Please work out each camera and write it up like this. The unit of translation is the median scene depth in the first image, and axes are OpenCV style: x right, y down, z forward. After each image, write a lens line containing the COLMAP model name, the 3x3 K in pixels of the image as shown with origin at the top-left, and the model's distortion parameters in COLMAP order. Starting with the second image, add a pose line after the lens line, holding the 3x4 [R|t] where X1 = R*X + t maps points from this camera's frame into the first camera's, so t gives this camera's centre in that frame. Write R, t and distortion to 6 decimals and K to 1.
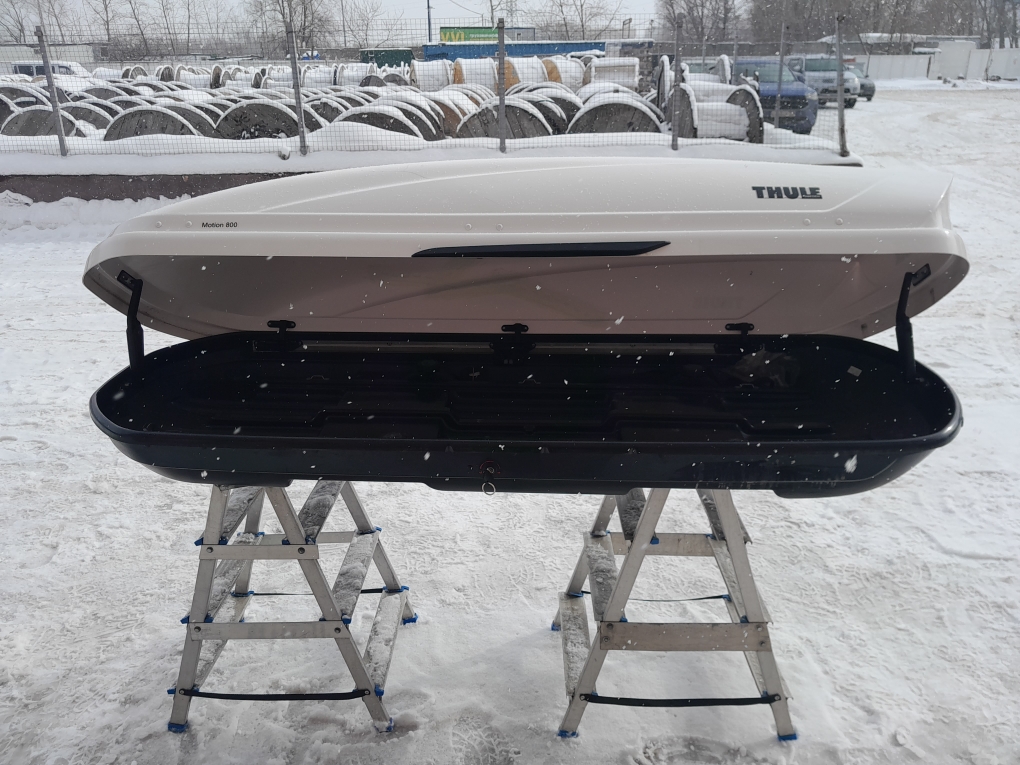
lens RADIAL K [[799.4, 0, 510.0], [0, 799.4, 382.5], [0, 0, 1]] dist [0.007816, -0.001339]
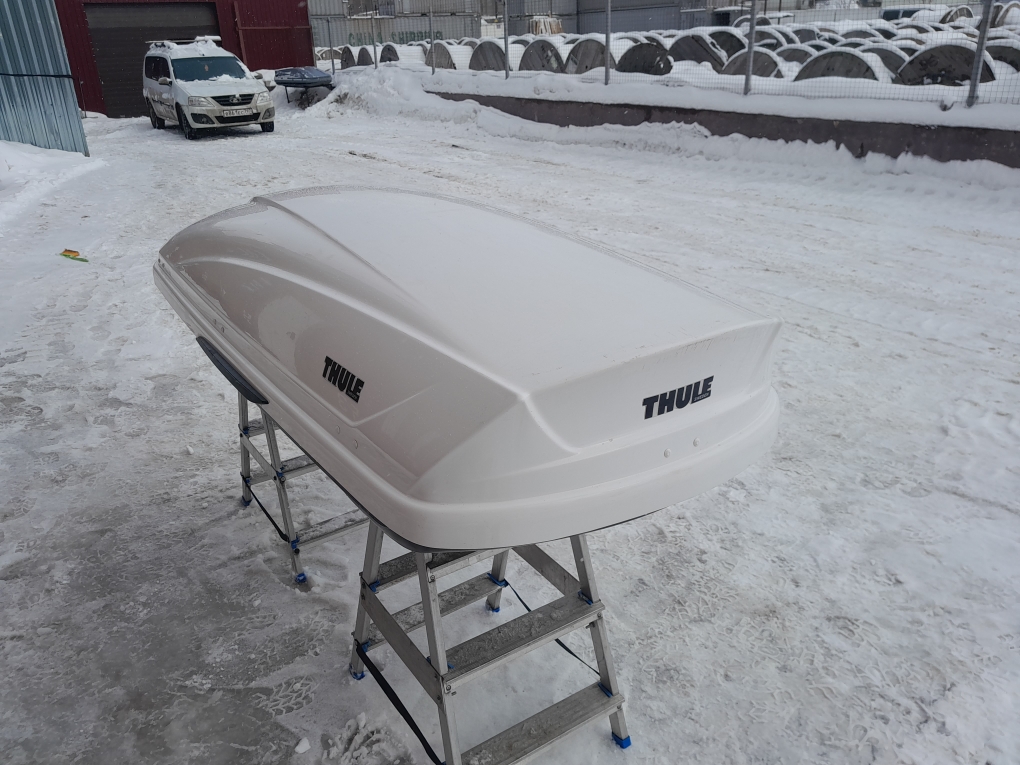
lens RADIAL K [[799.4, 0, 510.0], [0, 799.4, 382.5], [0, 0, 1]] dist [0.007816, -0.001339]
pose [[0.573127, 0.321457, -0.753784, 0.199185], [-0.275617, 0.941875, 0.192109, -0.036985], [0.771726, 0.097653, 0.628413, 0.114938]]
